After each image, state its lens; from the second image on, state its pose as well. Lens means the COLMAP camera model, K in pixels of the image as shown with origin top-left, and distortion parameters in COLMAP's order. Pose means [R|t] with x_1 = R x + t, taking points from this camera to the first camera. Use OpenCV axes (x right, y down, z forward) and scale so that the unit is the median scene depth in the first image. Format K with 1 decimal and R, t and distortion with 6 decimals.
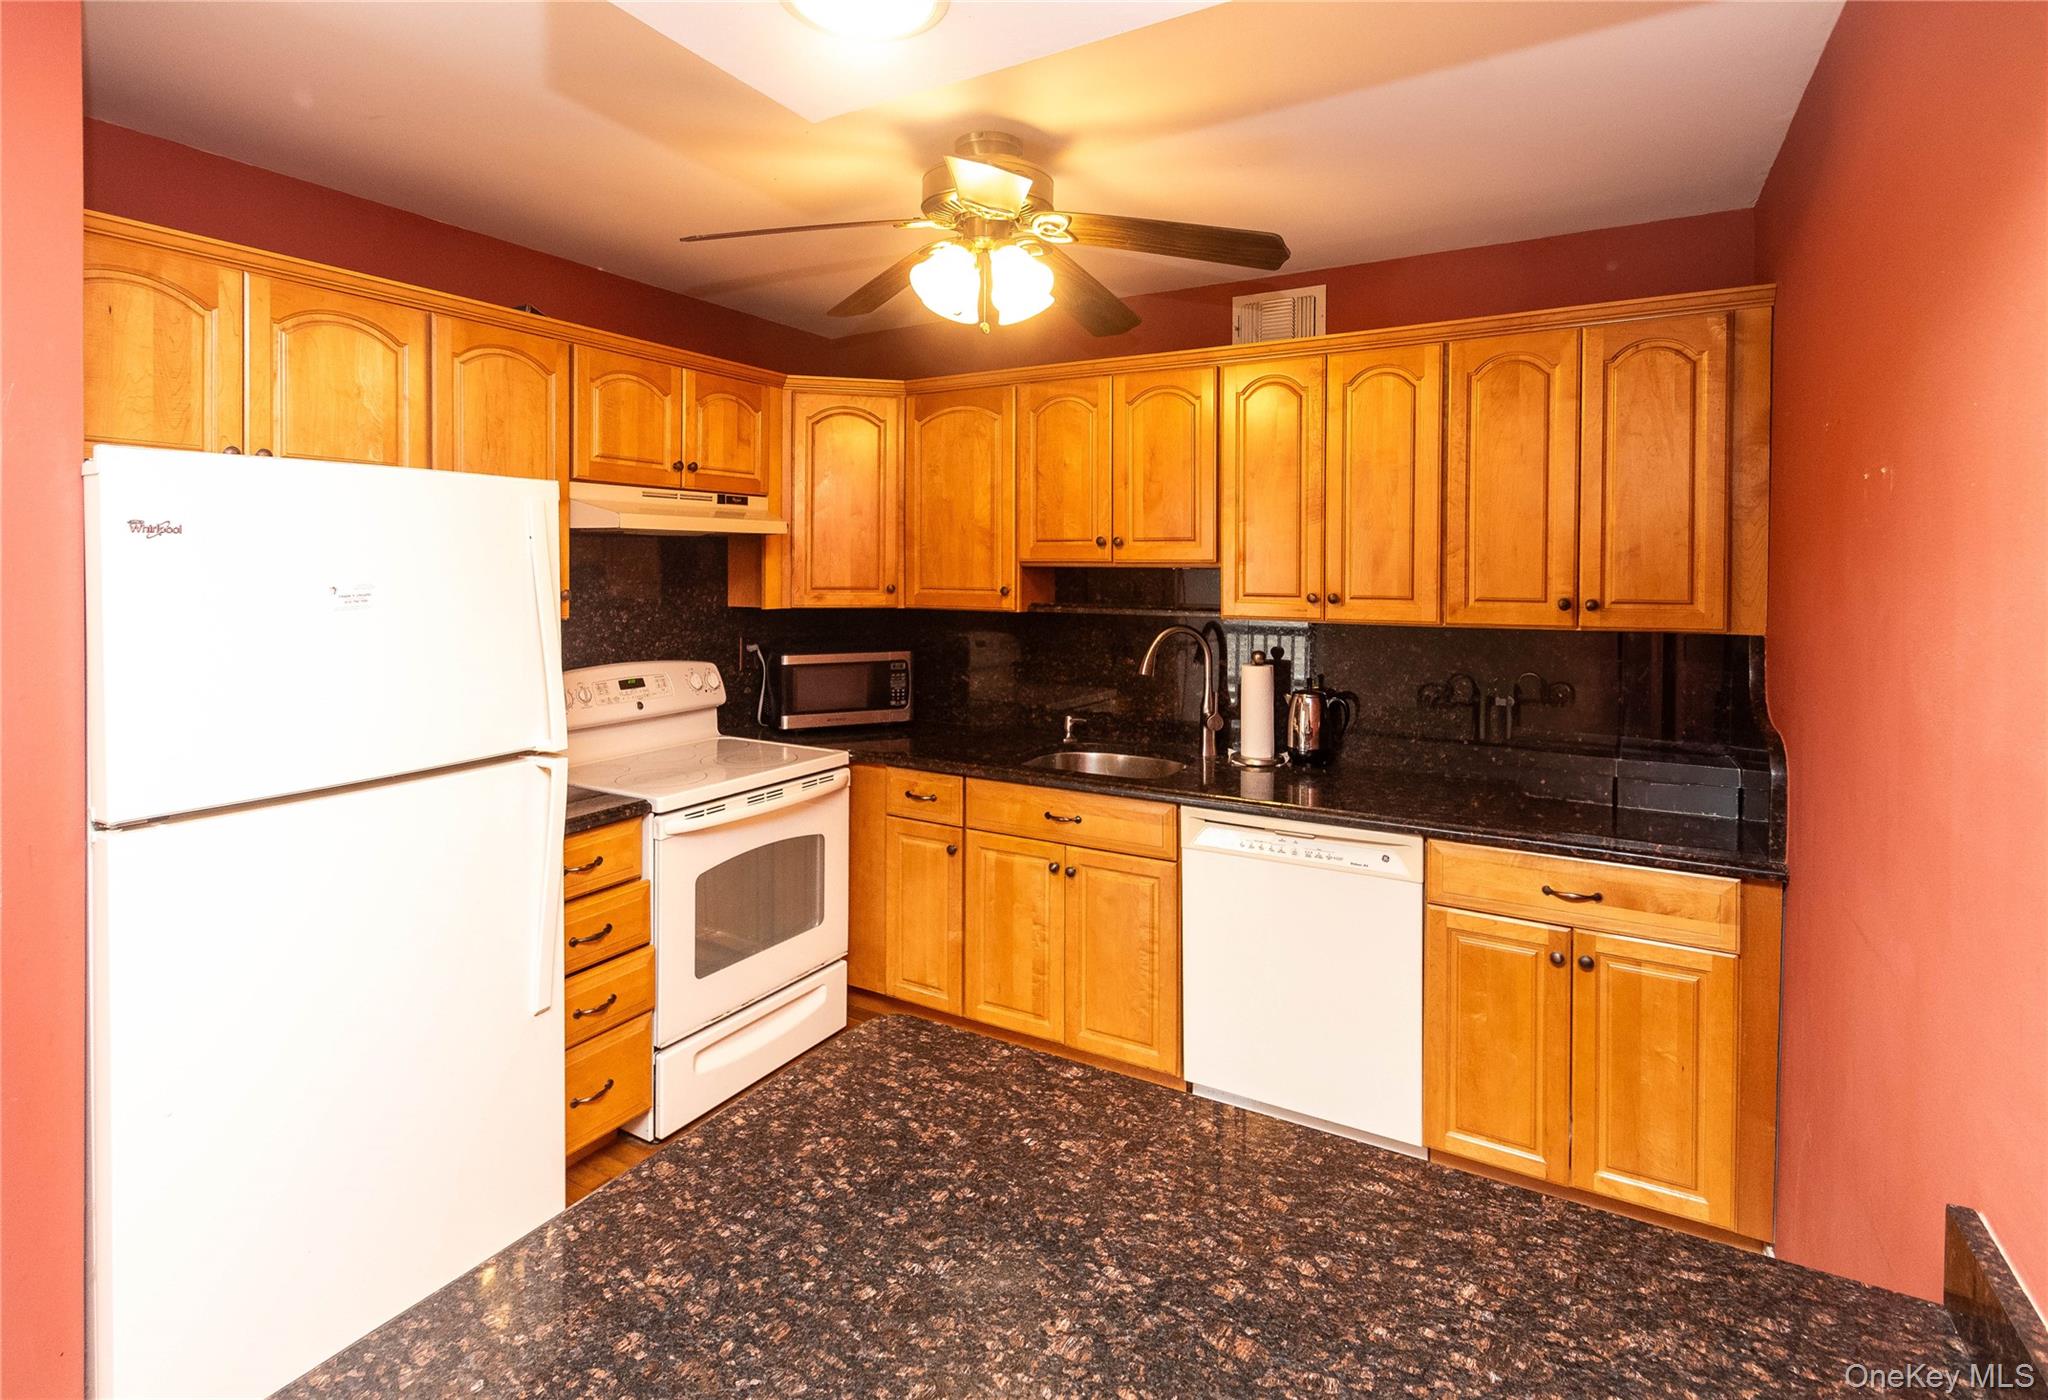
lens RADIAL K [[1056.5, 0, 1002.6], [0, 1056.5, 575.4], [0, 0, 1]] dist [-0.012204, 0.030798]
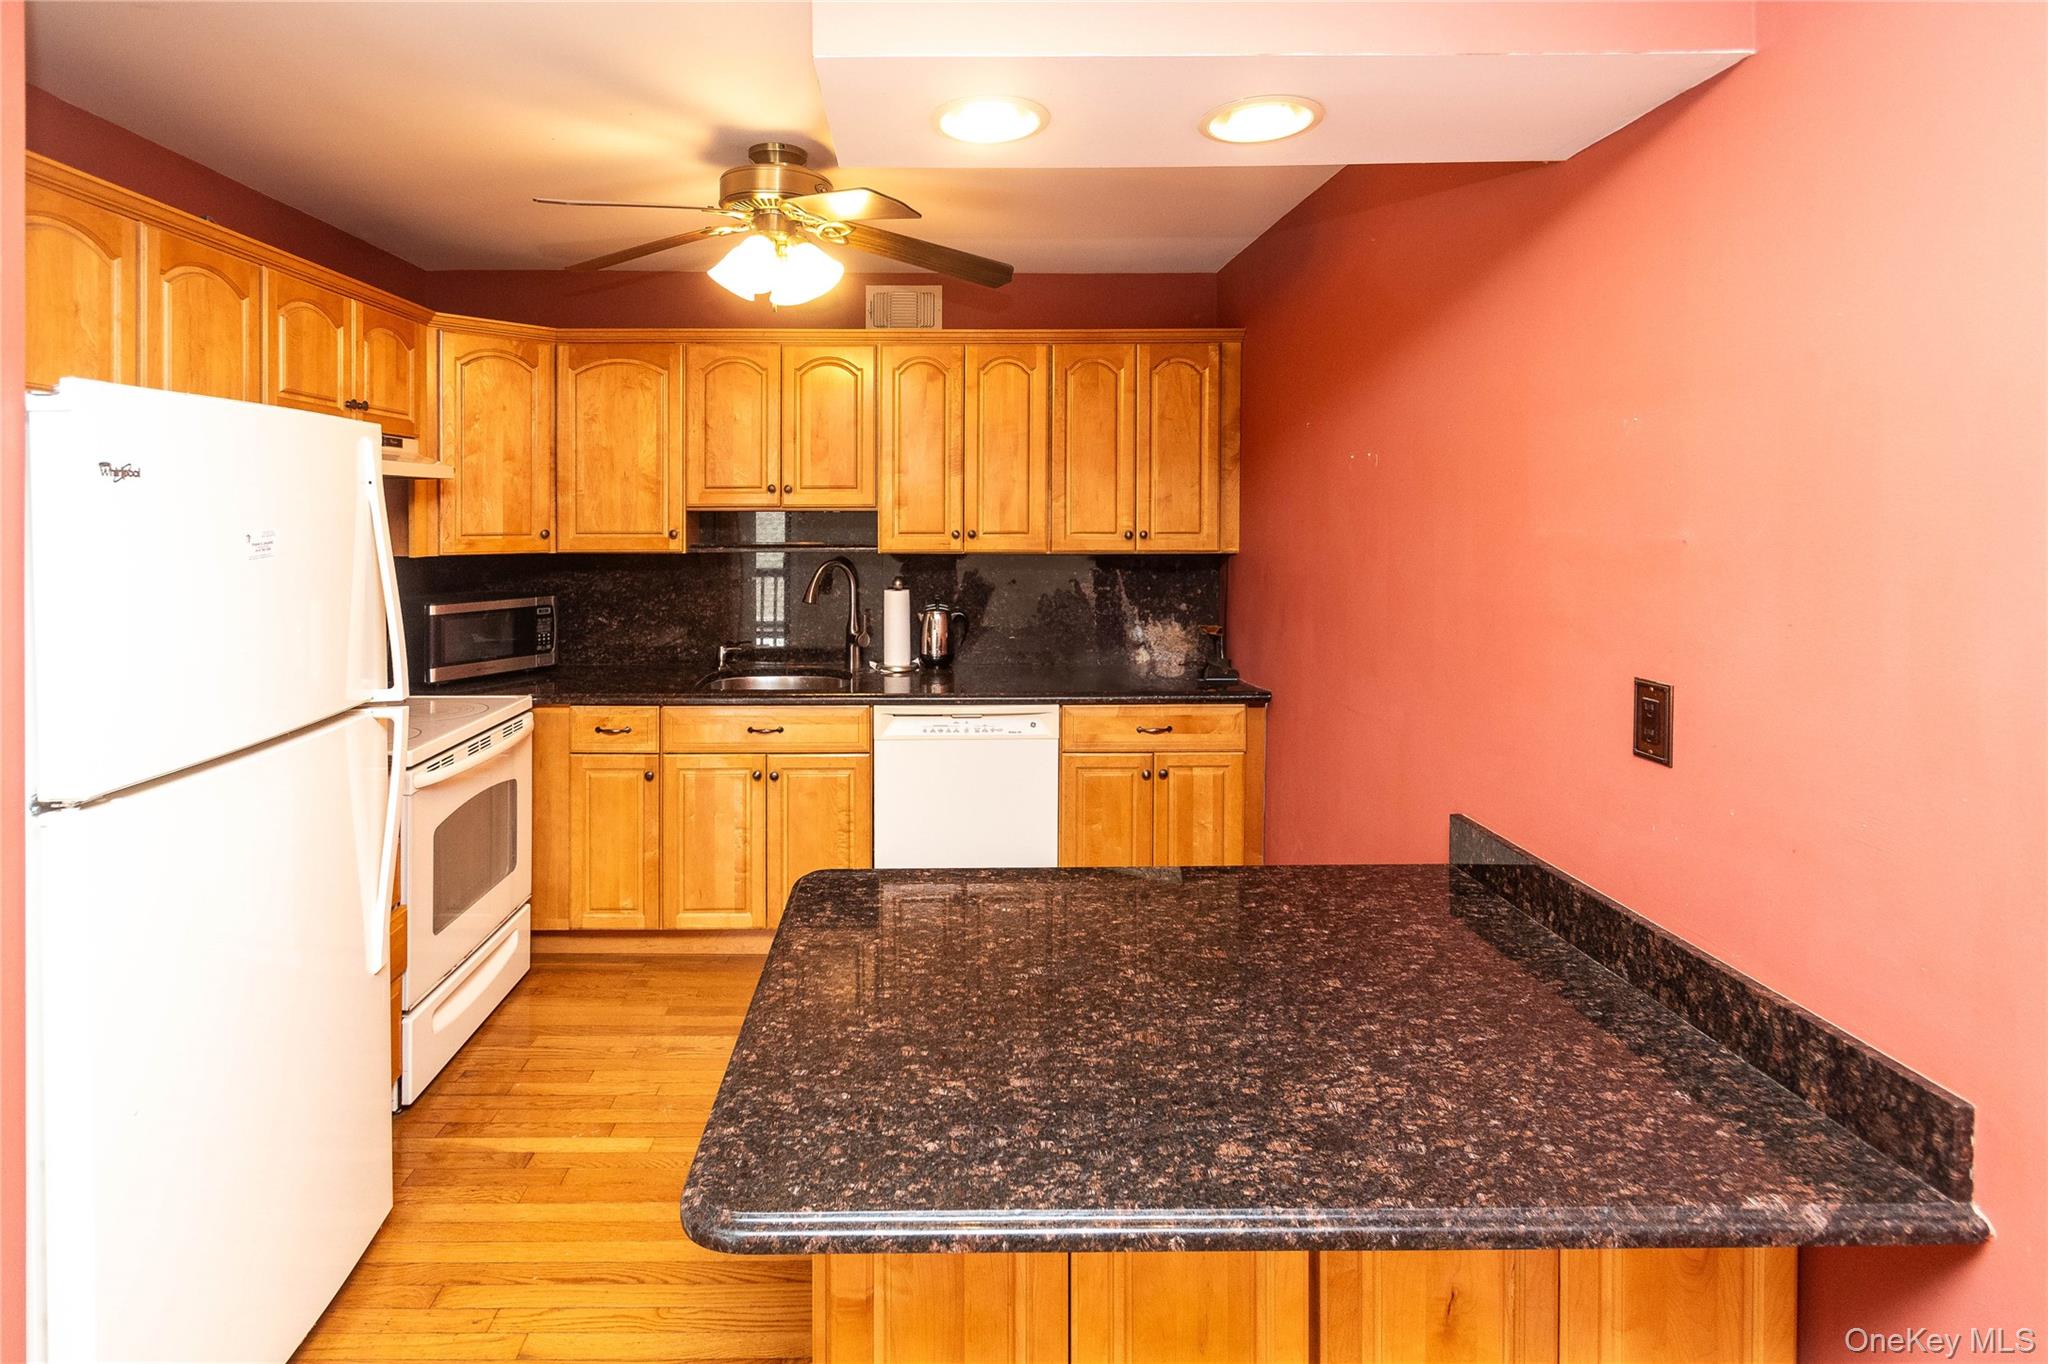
lens RADIAL K [[1070.9, 0, 966.7], [0, 1070.9, 526.6], [0, 0, 1]] dist [0.003822, 0.000290]
pose [[0.840830, -0.013081, 0.541141, -0.434070], [0.010223, 0.999913, 0.008287, 0.001829], [-0.541203, -0.001436, 0.840891, -0.105663]]
